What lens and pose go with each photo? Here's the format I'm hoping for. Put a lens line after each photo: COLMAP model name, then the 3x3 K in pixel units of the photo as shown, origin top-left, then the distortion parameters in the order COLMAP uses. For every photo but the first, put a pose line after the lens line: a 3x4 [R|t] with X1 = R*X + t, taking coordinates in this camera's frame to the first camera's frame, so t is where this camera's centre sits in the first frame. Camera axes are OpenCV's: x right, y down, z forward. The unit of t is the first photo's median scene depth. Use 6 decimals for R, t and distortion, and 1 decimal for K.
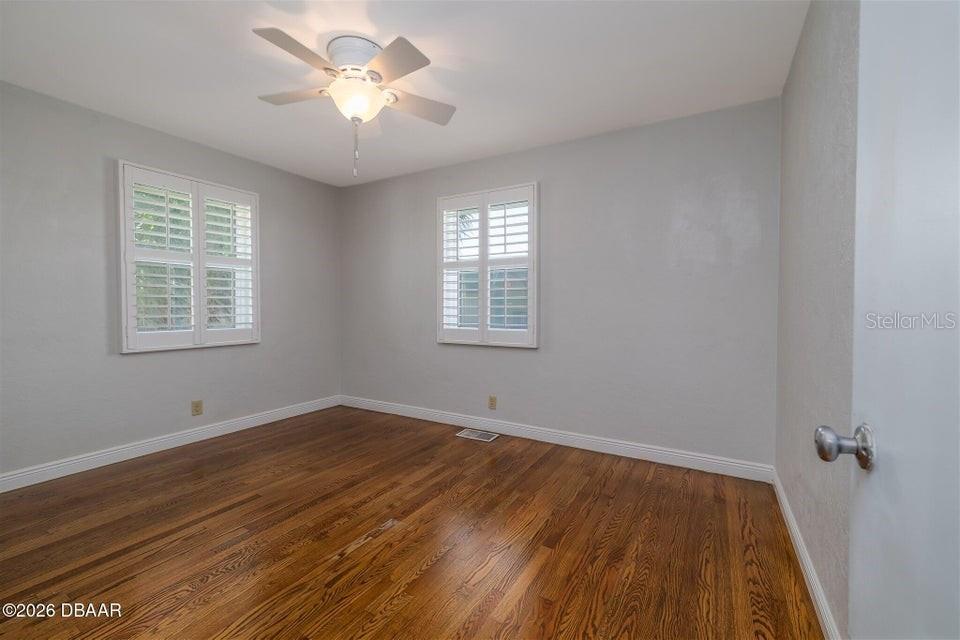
lens RADIAL K [[404.2, 0, 471.2], [0, 404.2, 307.5], [0, 0, 1]] dist [0.002446, 0.000134]
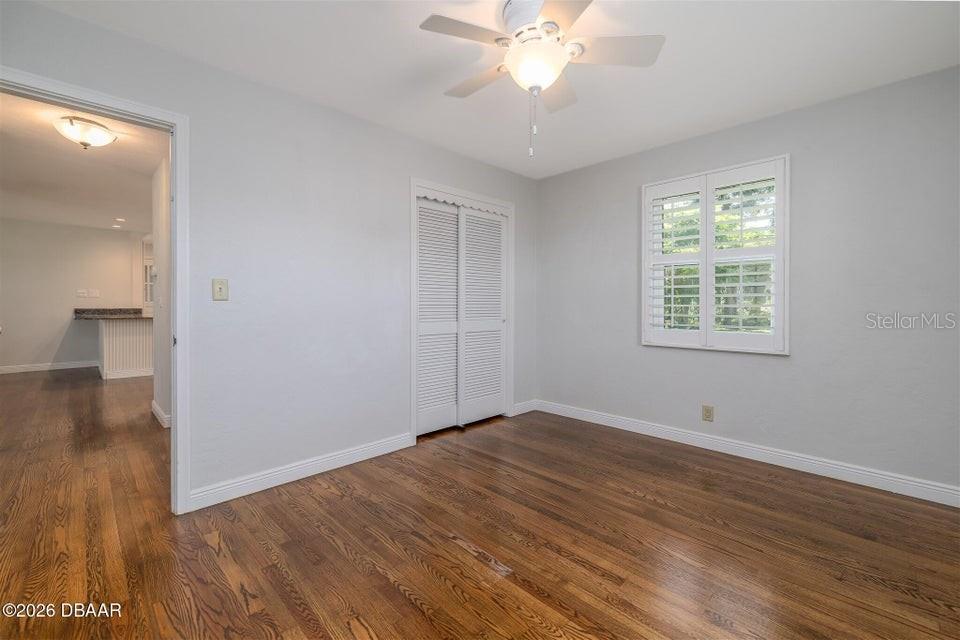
lens RADIAL K [[404.2, 0, 471.2], [0, 404.2, 307.5], [0, 0, 1]] dist [0.002446, 0.000134]
pose [[-0.256165, 0.005594, -0.966617, 0.515088], [-0.002999, 0.999974, 0.006582, -0.005340], [0.966629, 0.004584, -0.256141, 0.965476]]
